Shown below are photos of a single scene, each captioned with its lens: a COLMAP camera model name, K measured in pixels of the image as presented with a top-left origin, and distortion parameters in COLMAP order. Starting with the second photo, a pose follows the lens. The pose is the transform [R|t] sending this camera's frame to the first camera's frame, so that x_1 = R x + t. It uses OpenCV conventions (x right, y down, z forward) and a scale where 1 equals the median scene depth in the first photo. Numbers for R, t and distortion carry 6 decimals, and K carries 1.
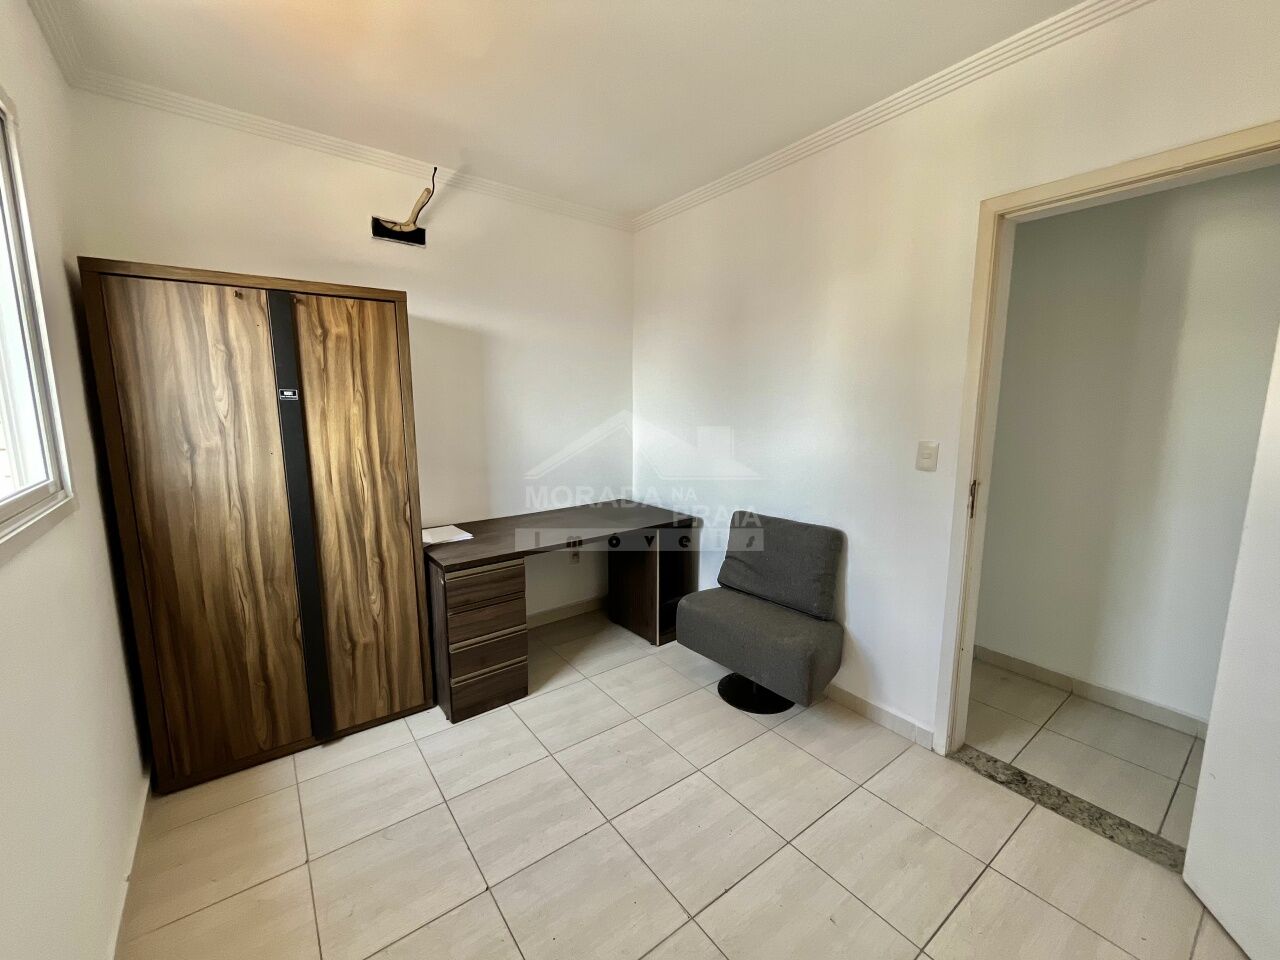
lens RADIAL K [[524.8, 0, 635.4], [0, 524.8, 477.5], [0, 0, 1]] dist [-0.002783, -0.000038]
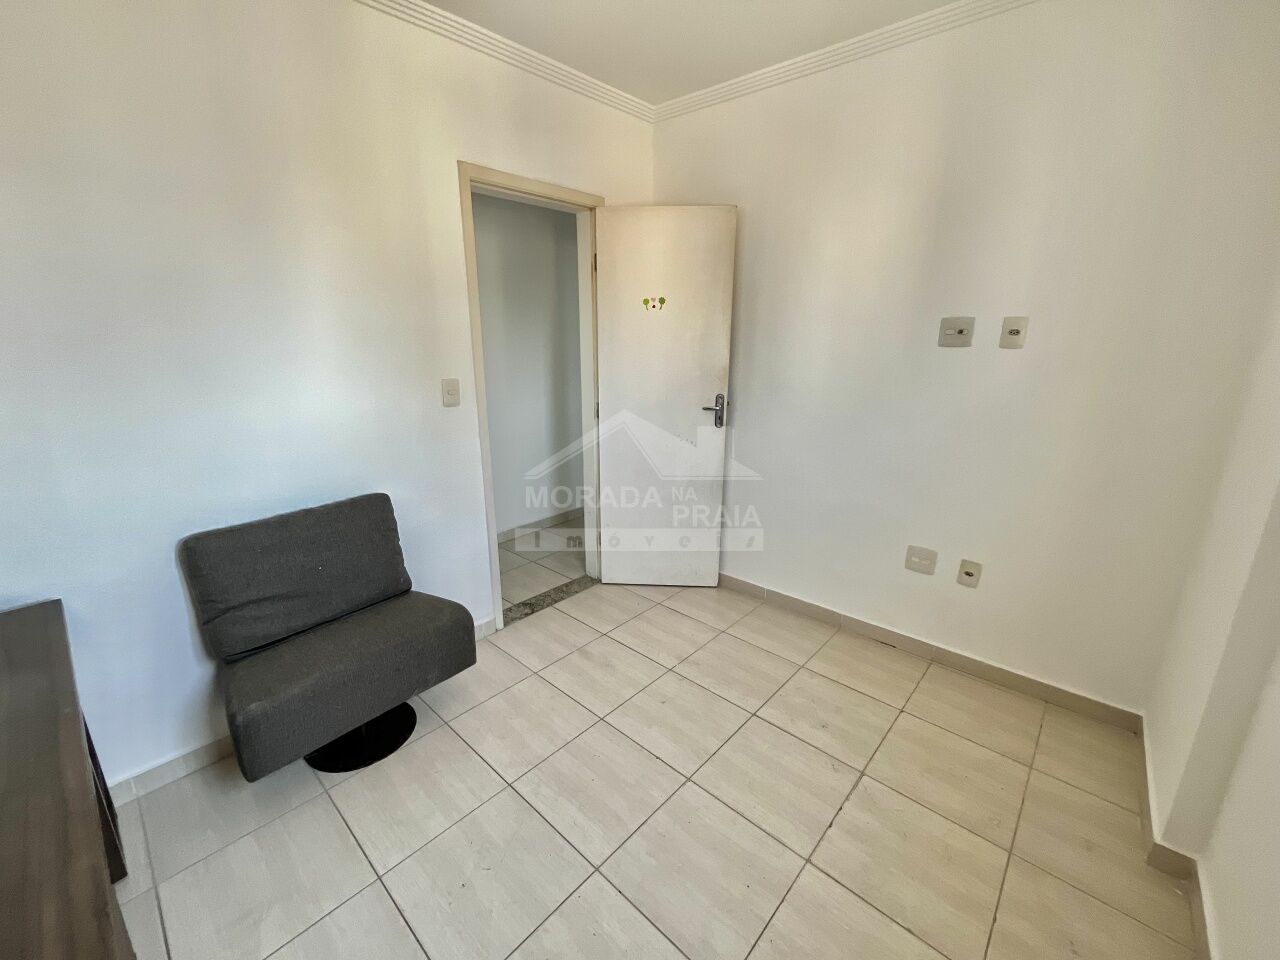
lens RADIAL K [[524.8, 0, 634.9], [0, 524.8, 478.9], [0, 0, 1]] dist [-0.002783, -0.000038]
pose [[-0.188082, -0.257545, 0.947785, -0.580263], [0.143925, 0.947362, 0.285992, -0.125484], [-0.971551, 0.190200, -0.141114, 0.802493]]
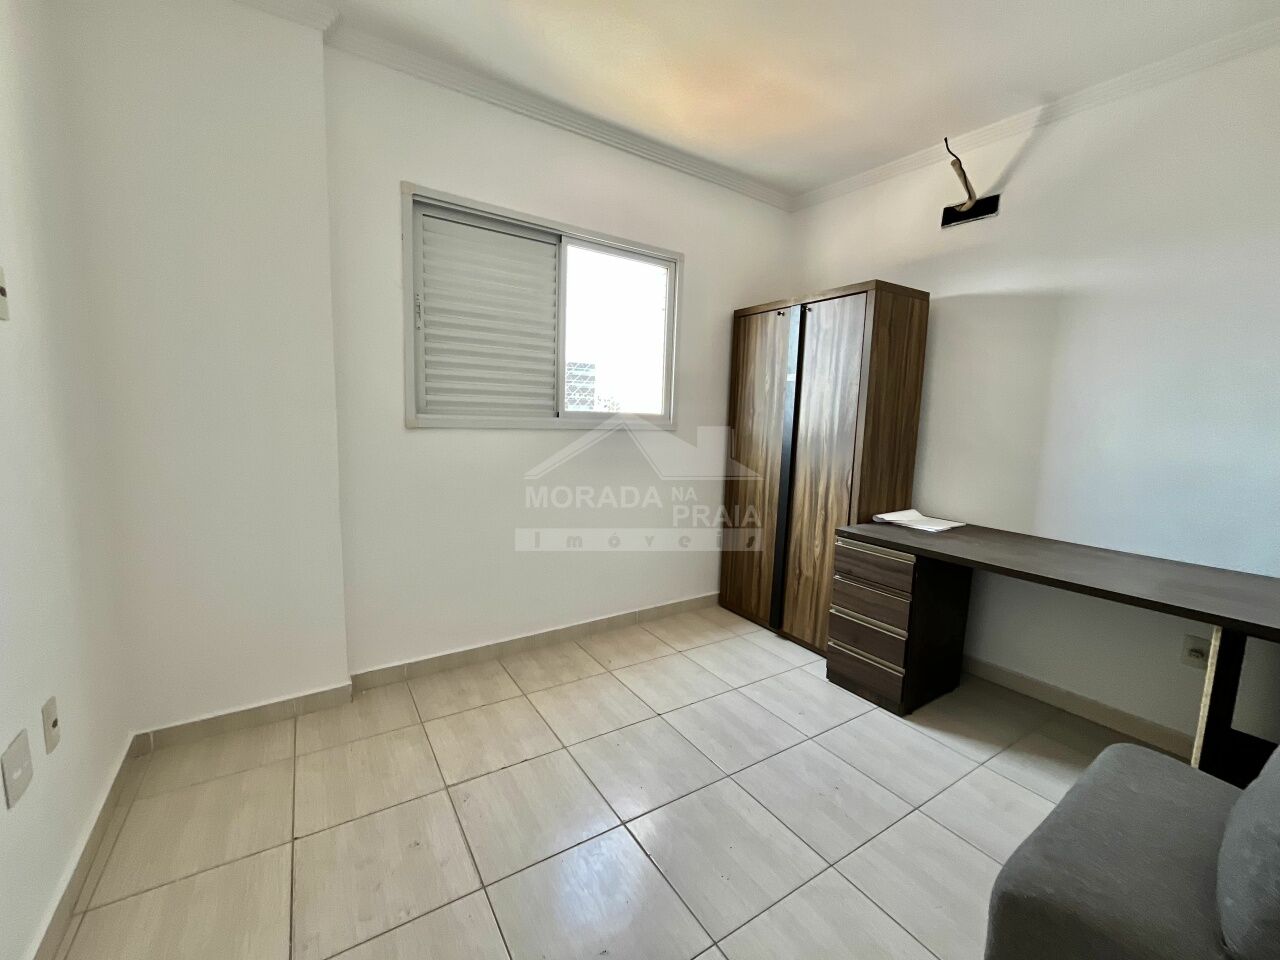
lens RADIAL K [[524.8, 0, 637.9], [0, 524.8, 478.9], [0, 0, 1]] dist [-0.002783, -0.000038]
pose [[-0.069849, 0.123188, -0.989922, 0.757974], [-0.176369, 0.975188, 0.133799, -0.005449], [0.981843, 0.183937, -0.046389, 0.655854]]
